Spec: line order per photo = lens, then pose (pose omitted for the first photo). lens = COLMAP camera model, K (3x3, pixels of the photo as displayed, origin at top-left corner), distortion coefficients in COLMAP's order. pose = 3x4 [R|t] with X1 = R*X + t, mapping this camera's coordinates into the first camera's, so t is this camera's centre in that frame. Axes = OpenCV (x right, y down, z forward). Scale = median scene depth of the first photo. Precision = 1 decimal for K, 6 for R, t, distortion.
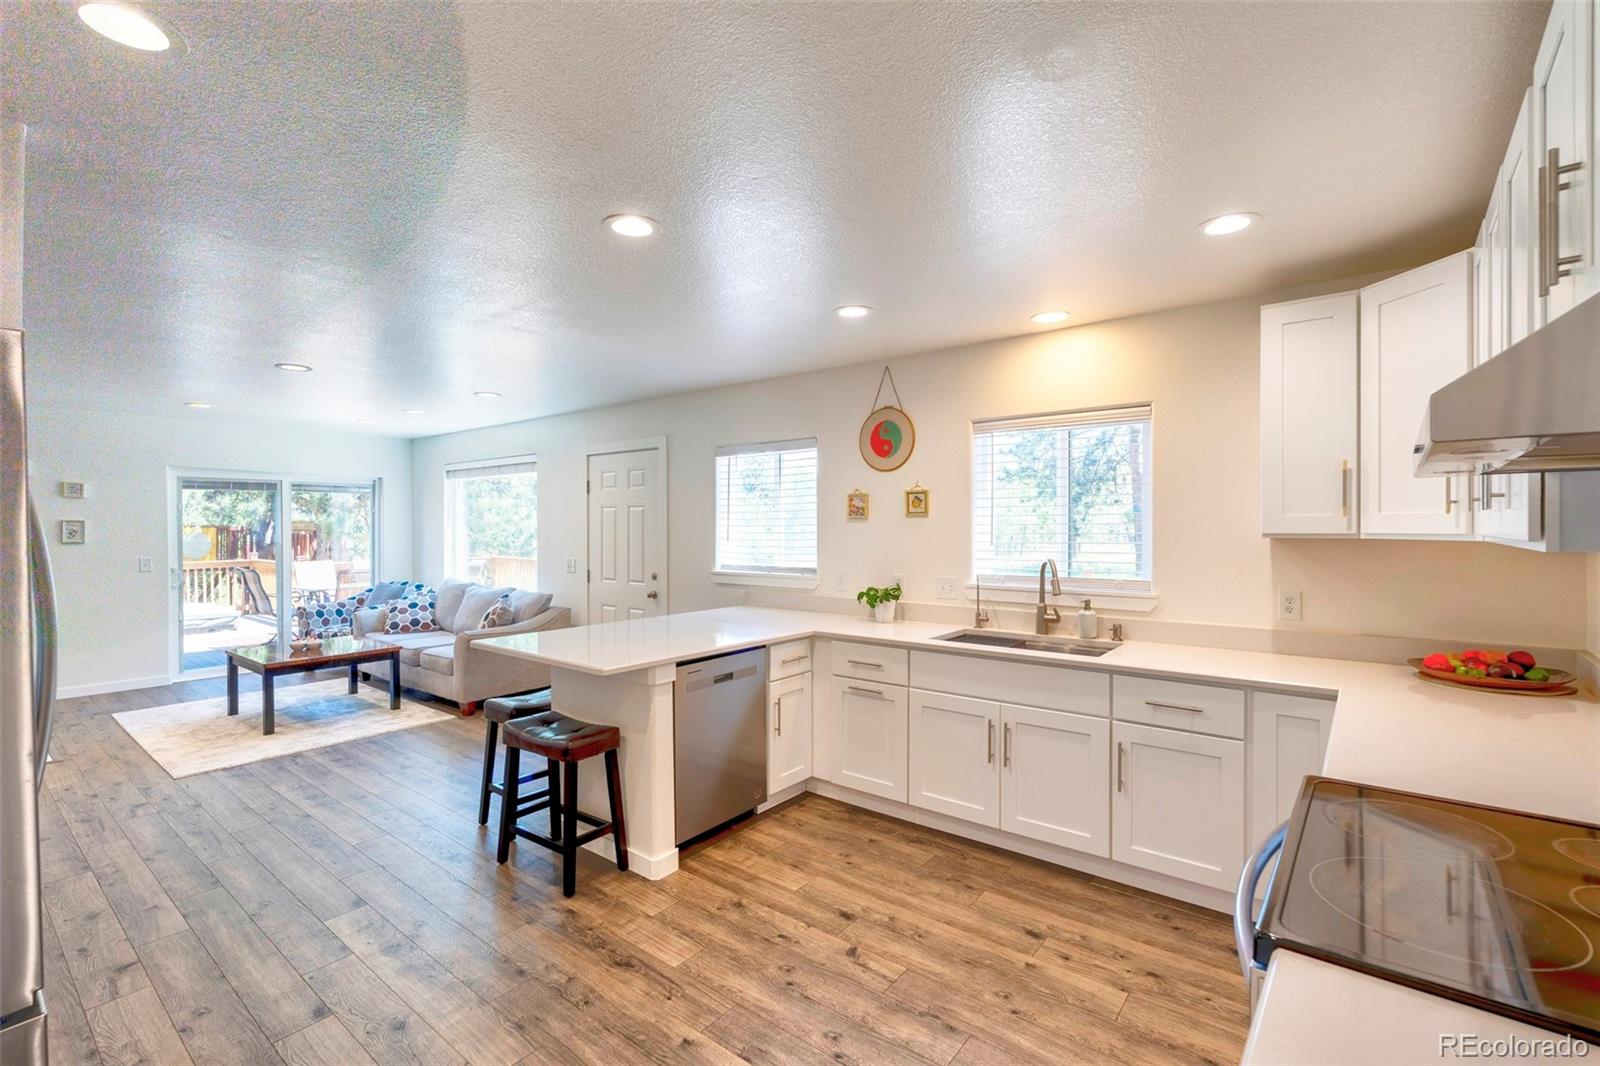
lens RADIAL K [[694.7, 0, 800.0], [0, 694.7, 533.0], [0, 0, 1]] dist [0.000887, 0.000009]
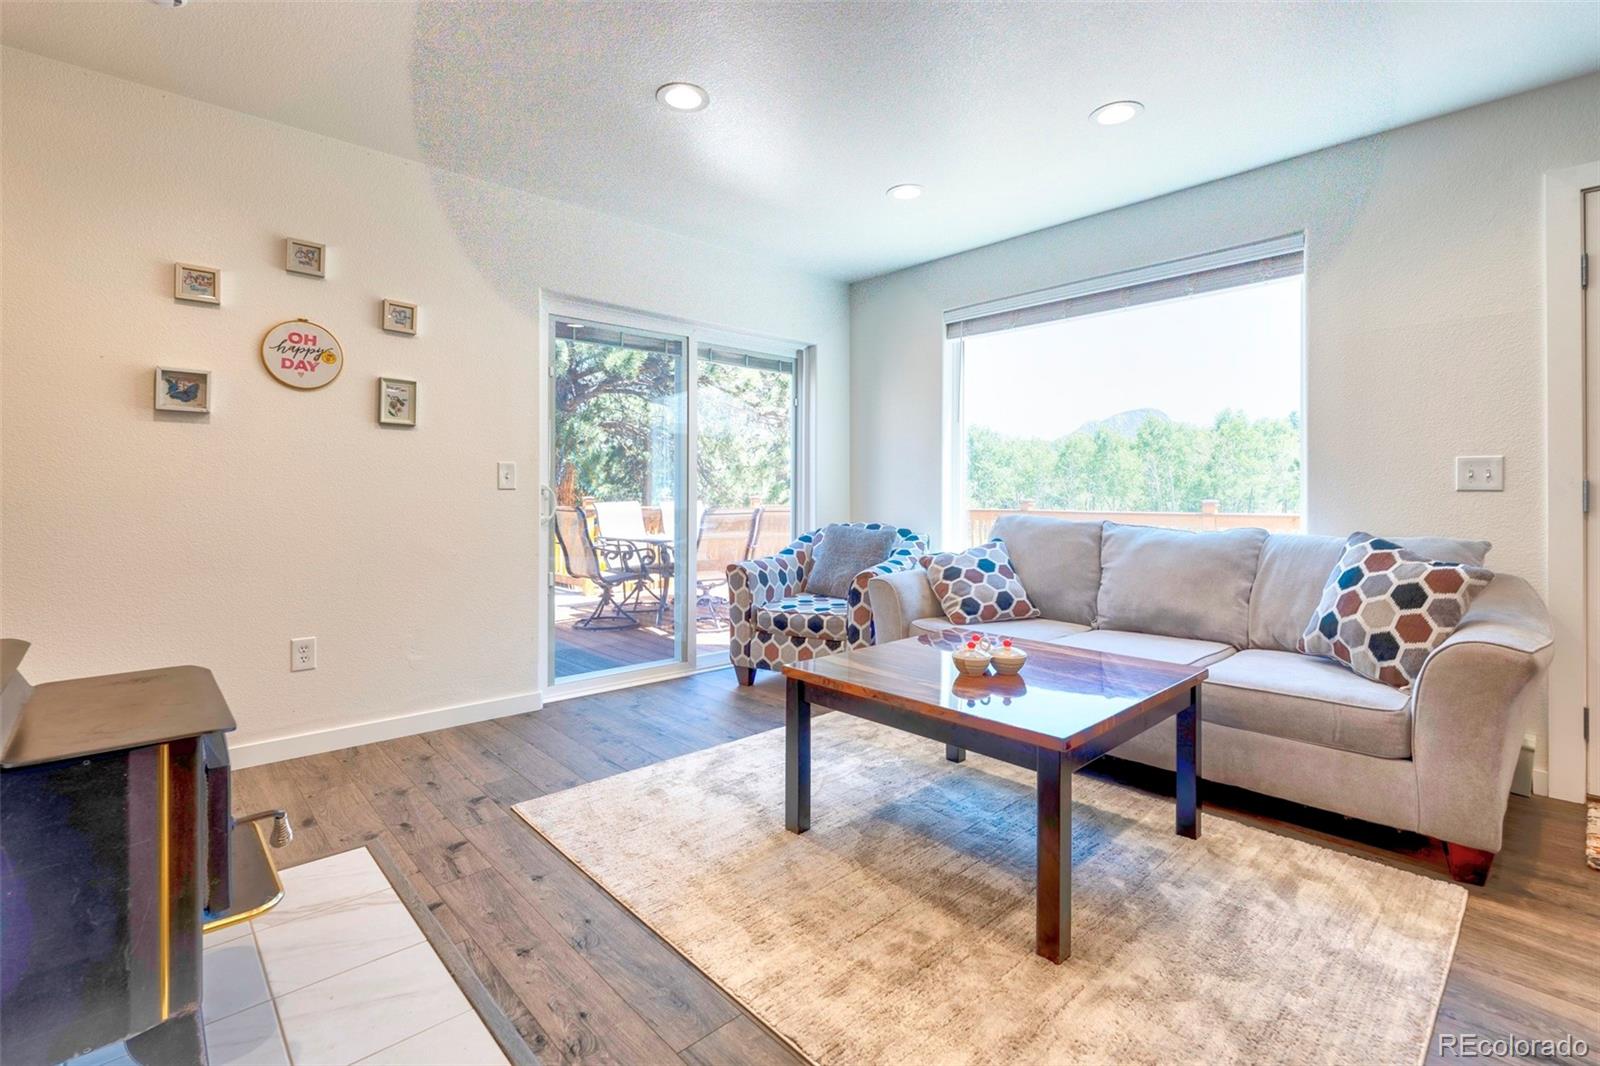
lens RADIAL K [[713.6, 0, 809.2], [0, 713.6, 490.6], [0, 0, 1]] dist [0.001421, 0.000497]
pose [[0.989320, 0.004815, -0.145682, -0.861535], [-0.007368, 0.999829, -0.016989, 0.085959], [0.145575, 0.017880, 0.989186, 0.682424]]
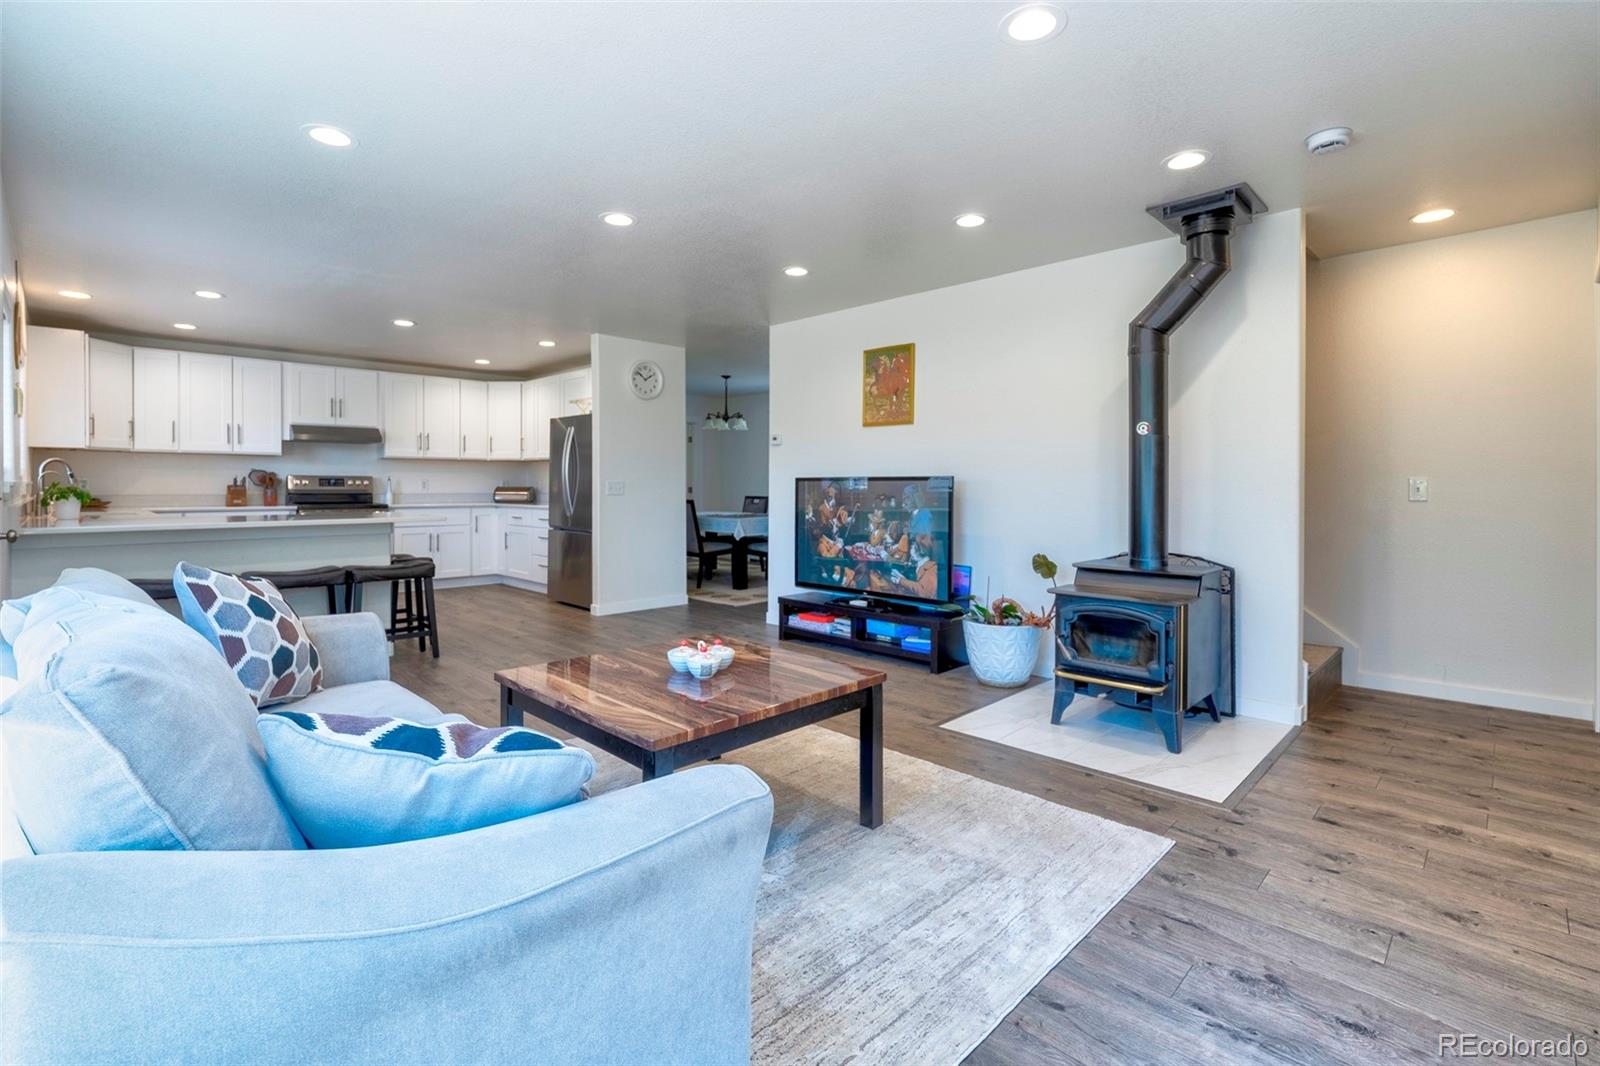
lens RADIAL K [[726.4, 0, 802.1], [0, 726.4, 492.6], [0, 0, 1]] dist [-0.002851, -0.000265]
pose [[-0.993597, 0.001296, 0.112971, -0.945653], [0.003996, 0.999712, 0.023677, 0.053190], [-0.112908, 0.023977, -0.993316, 1.654932]]
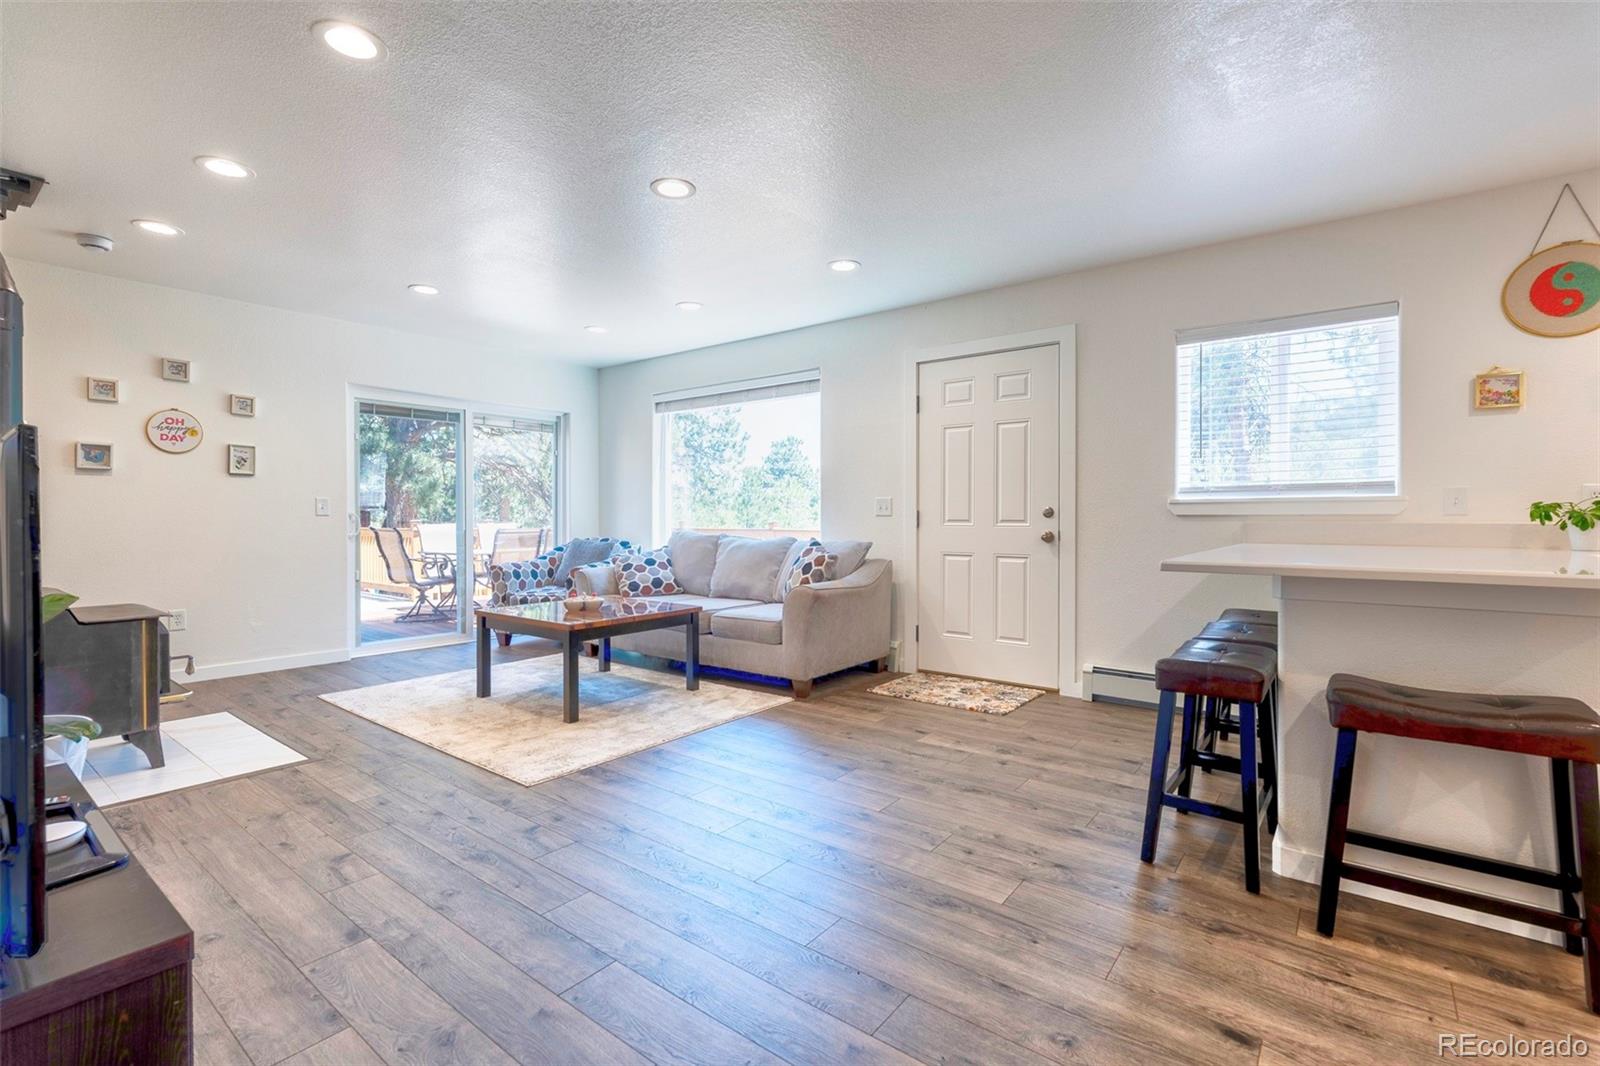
lens RADIAL K [[703.5, 0, 812.6], [0, 703.5, 519.8], [0, 0, 1]] dist [0.001475, -0.000198]
pose [[0.999832, 0.002898, 0.018107, -0.546836], [-0.002770, 0.999971, -0.007053, 0.086453], [-0.018127, 0.007002, 0.999811, 0.270968]]
